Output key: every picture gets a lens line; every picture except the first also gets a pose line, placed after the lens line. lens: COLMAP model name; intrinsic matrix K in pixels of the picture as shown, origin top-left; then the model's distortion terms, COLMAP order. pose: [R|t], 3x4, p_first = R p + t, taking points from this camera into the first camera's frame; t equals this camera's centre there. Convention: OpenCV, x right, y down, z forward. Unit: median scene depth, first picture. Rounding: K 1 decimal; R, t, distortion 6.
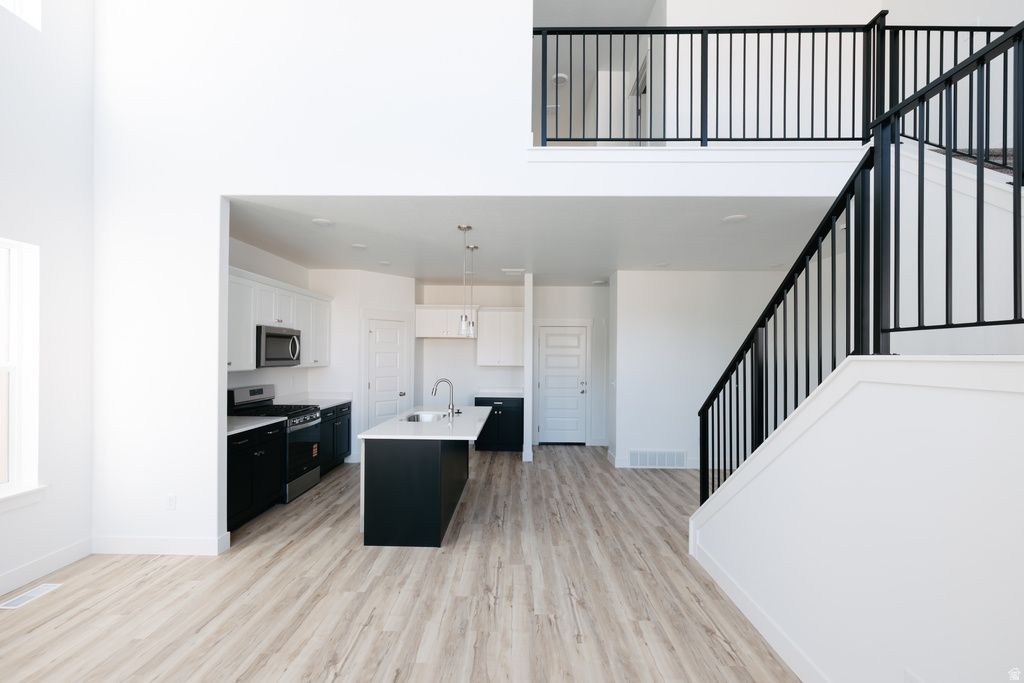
lens RADIAL K [[441.1, 0, 510.2], [0, 441.1, 358.1], [0, 0, 1]] dist [0.000615, 0.000094]
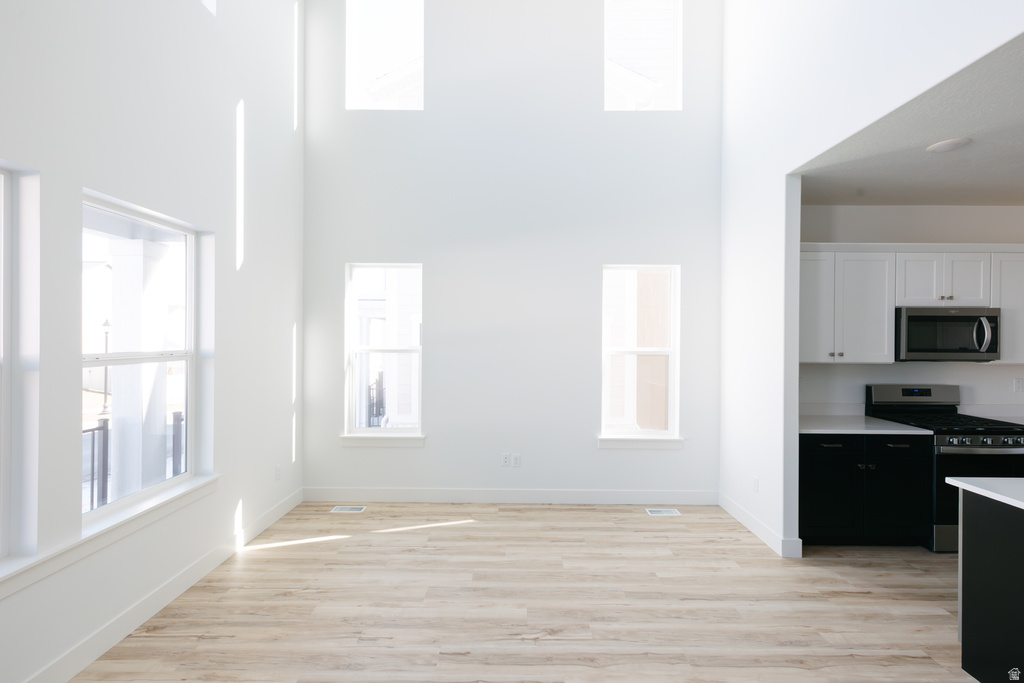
lens RADIAL K [[433.4, 0, 515.2], [0, 433.4, 338.2], [0, 0, 1]] dist [0.000337, -0.000019]
pose [[0.015294, -0.007802, -0.999853, 0.256437], [-0.011644, 0.999900, -0.007980, -0.005858], [0.999815, 0.011765, 0.015201, 0.409081]]
